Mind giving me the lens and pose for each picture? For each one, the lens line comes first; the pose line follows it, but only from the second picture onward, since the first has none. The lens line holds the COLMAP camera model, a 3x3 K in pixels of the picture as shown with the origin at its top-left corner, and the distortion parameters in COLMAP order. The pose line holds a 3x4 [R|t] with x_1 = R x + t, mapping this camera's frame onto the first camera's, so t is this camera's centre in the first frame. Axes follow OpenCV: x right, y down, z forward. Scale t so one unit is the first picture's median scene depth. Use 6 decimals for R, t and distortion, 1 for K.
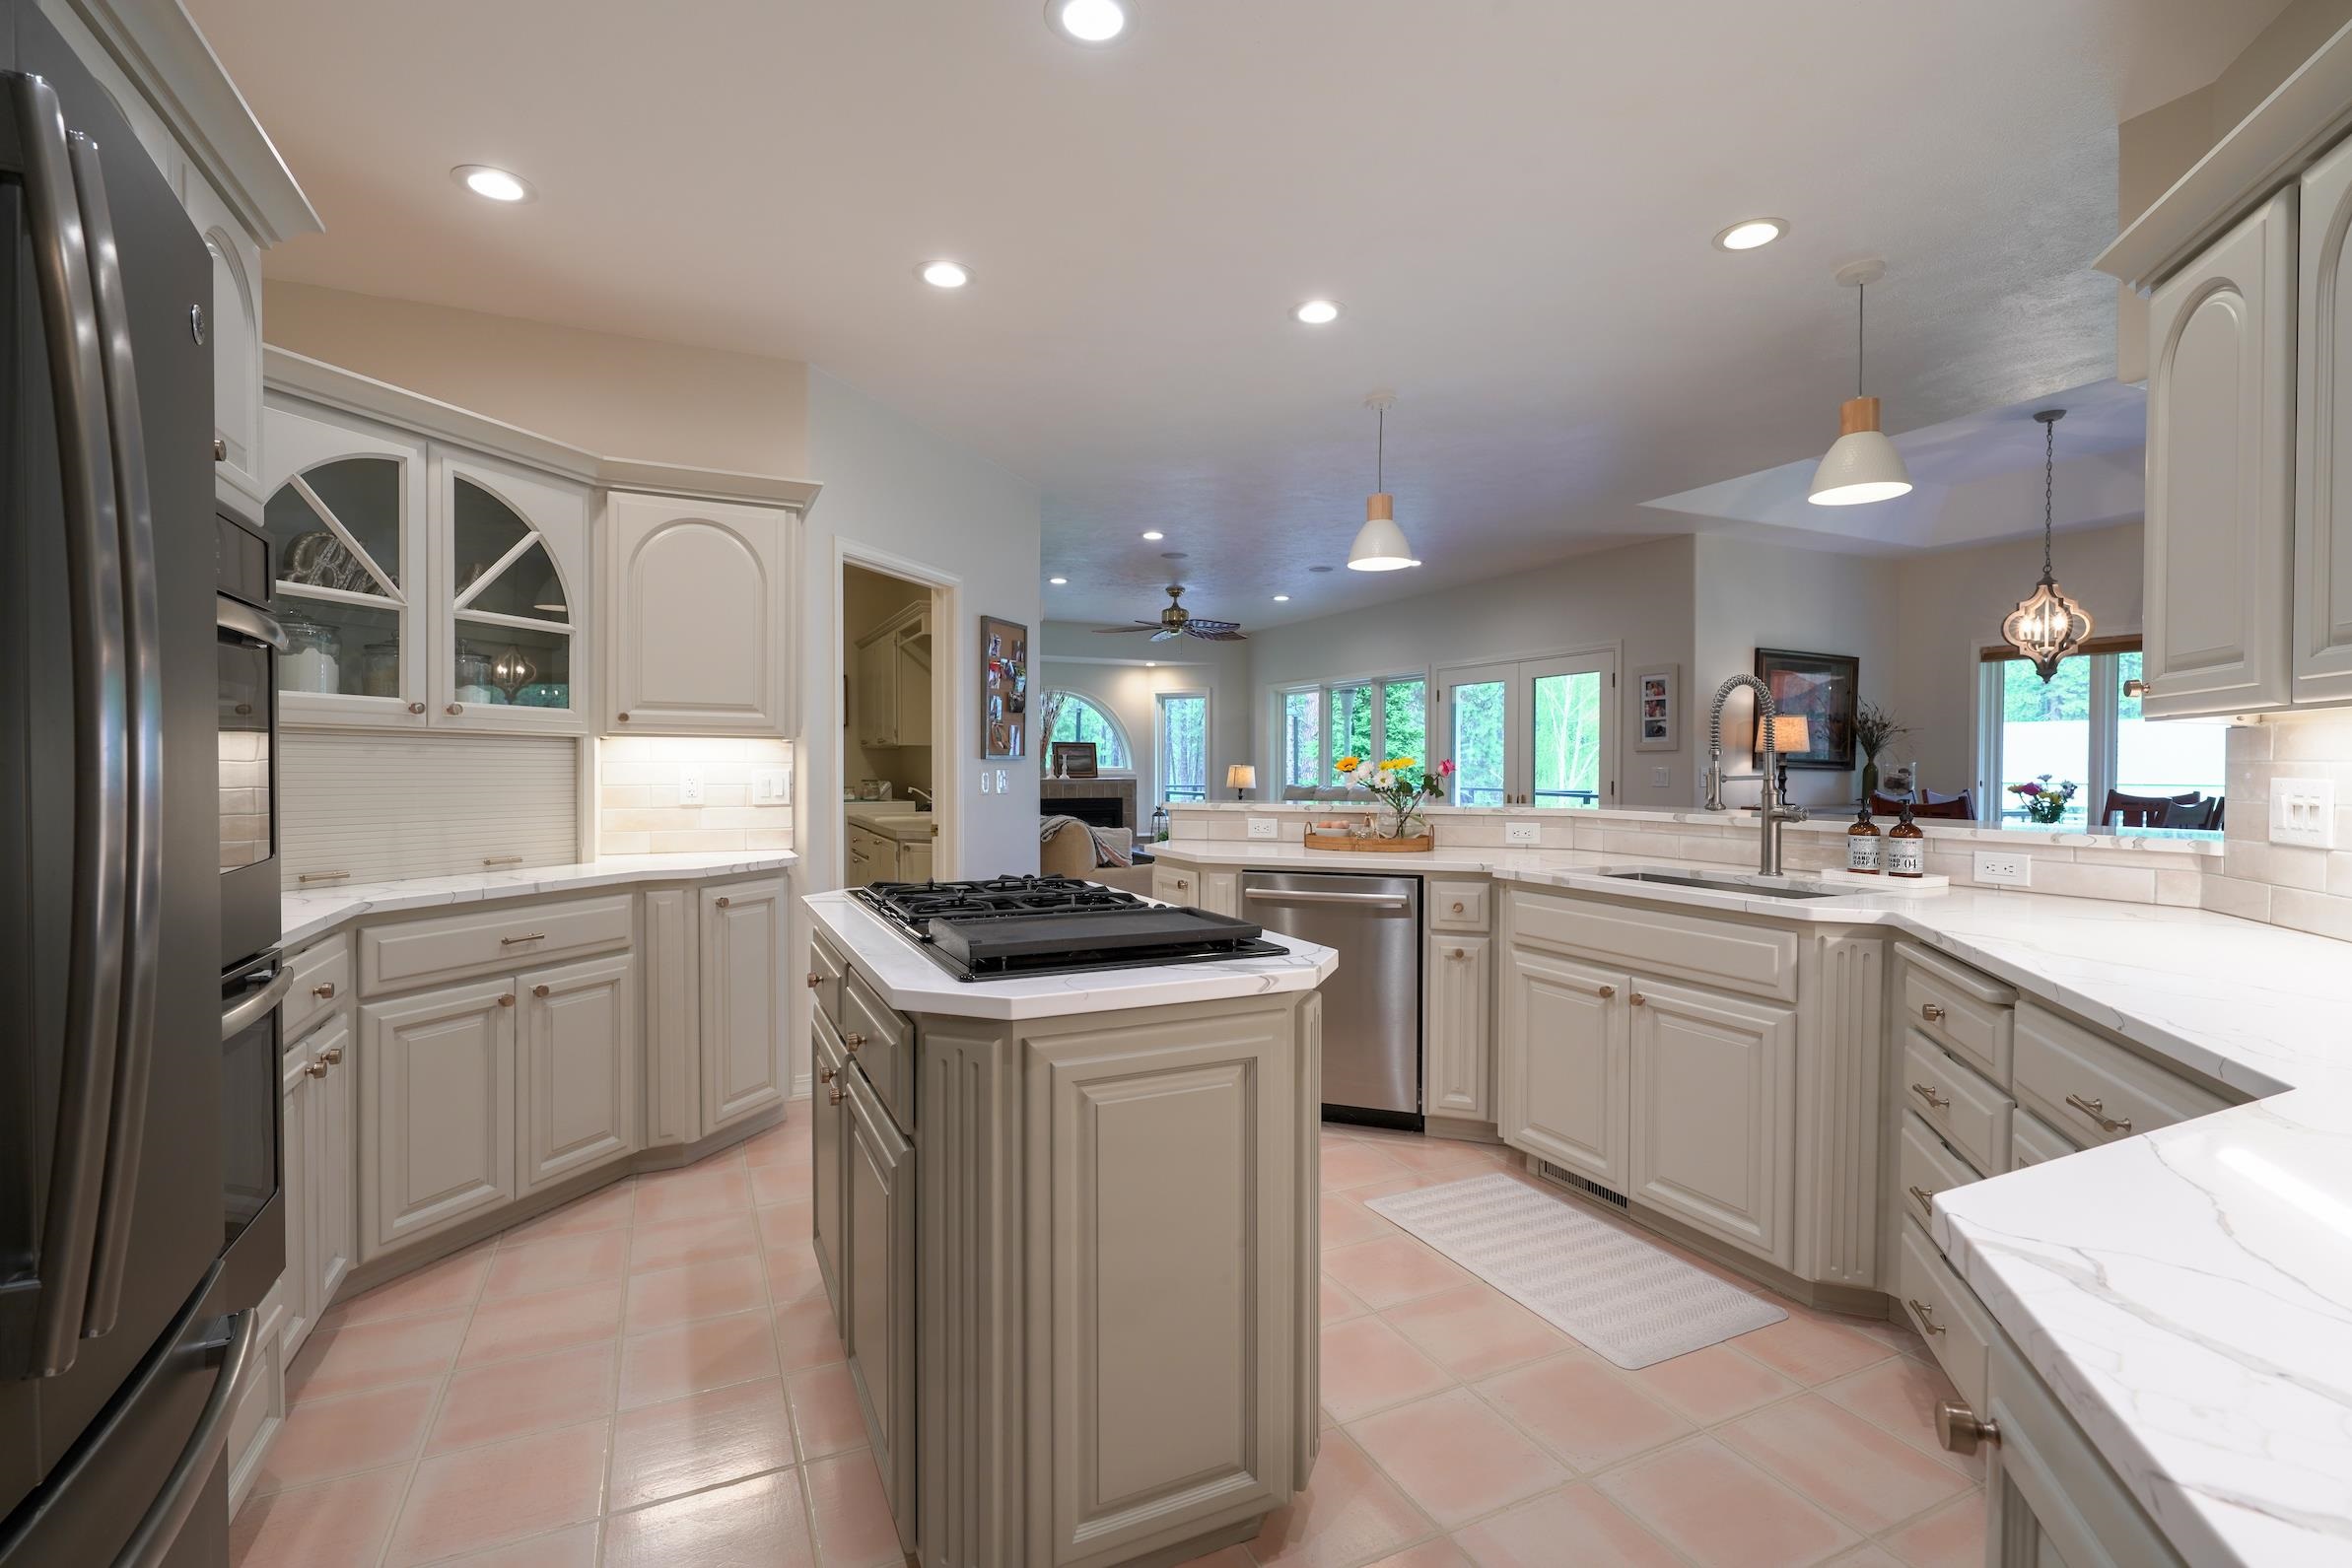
lens RADIAL K [[1050.5, 0, 1186.6], [0, 1050.5, 780.6], [0, 0, 1]] dist [-0.001161, -0.000102]
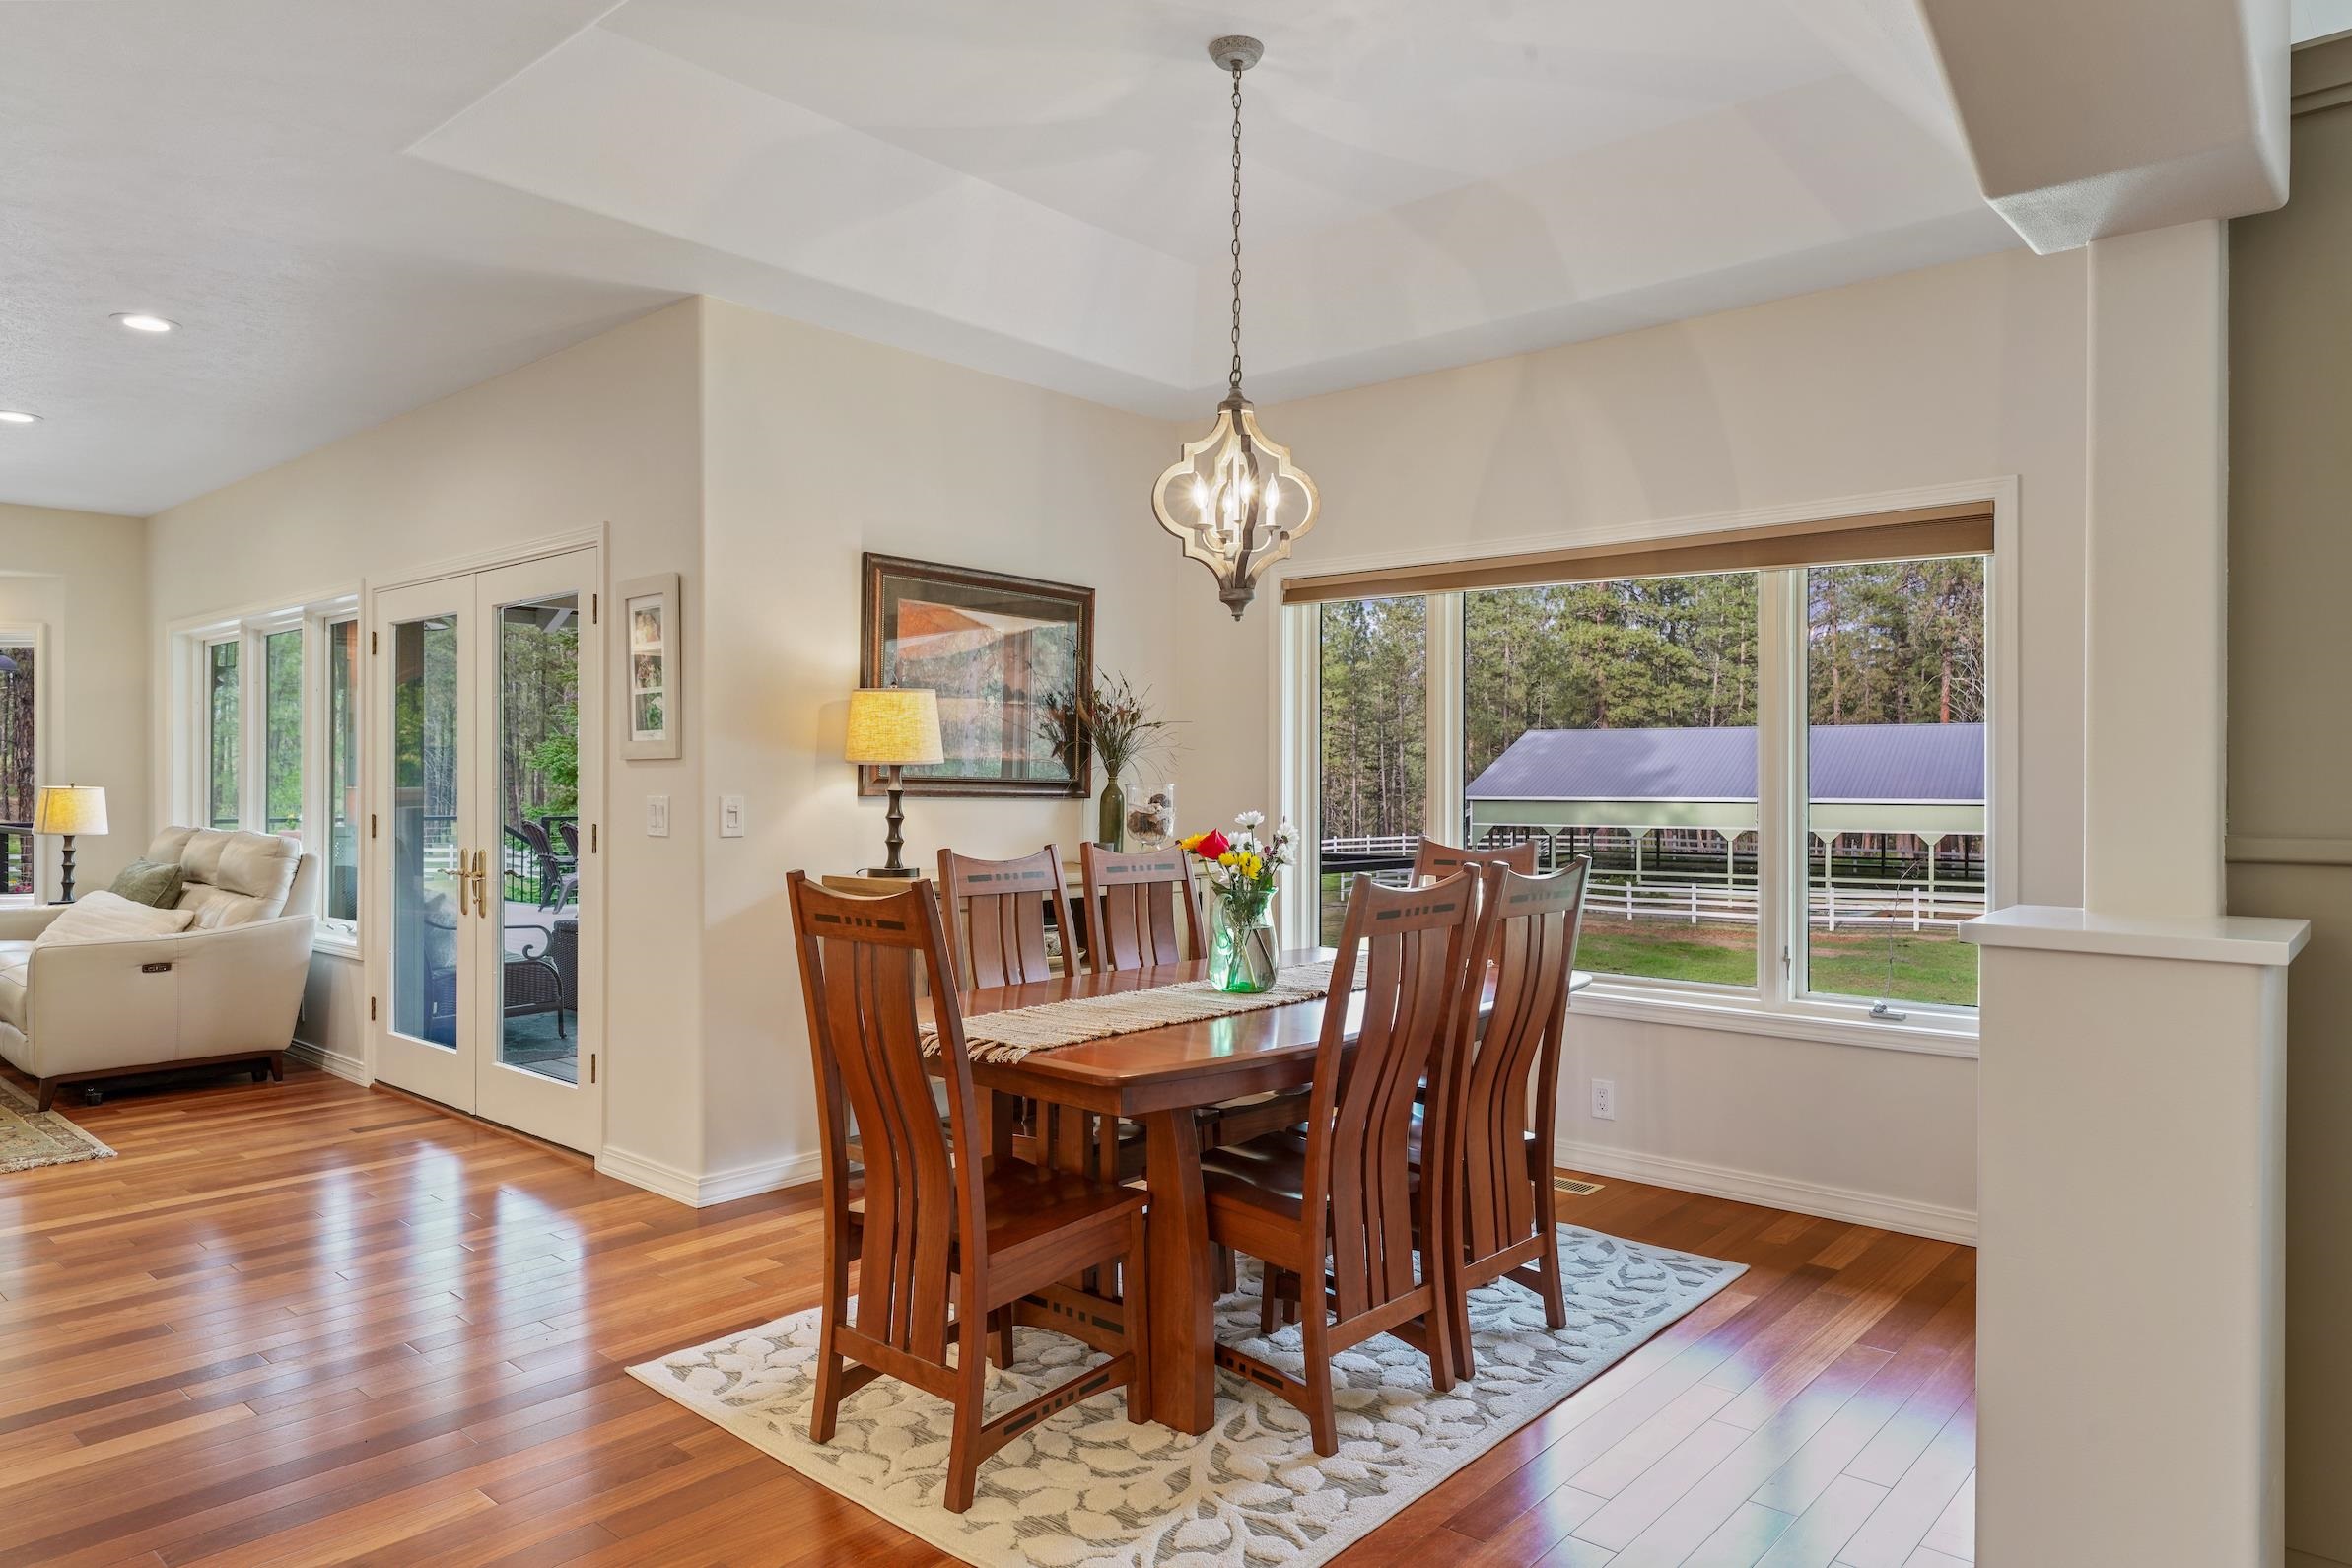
lens RADIAL K [[1432.2, 0, 1180.3], [0, 1432.2, 782.1], [0, 0, 1]] dist [-0.002398, -0.000337]
pose [[0.923006, -0.000656, 0.384785, 0.408798], [0.004996, 0.999935, -0.010279, -0.010311], [-0.384753, 0.011410, 0.922949, 0.311698]]
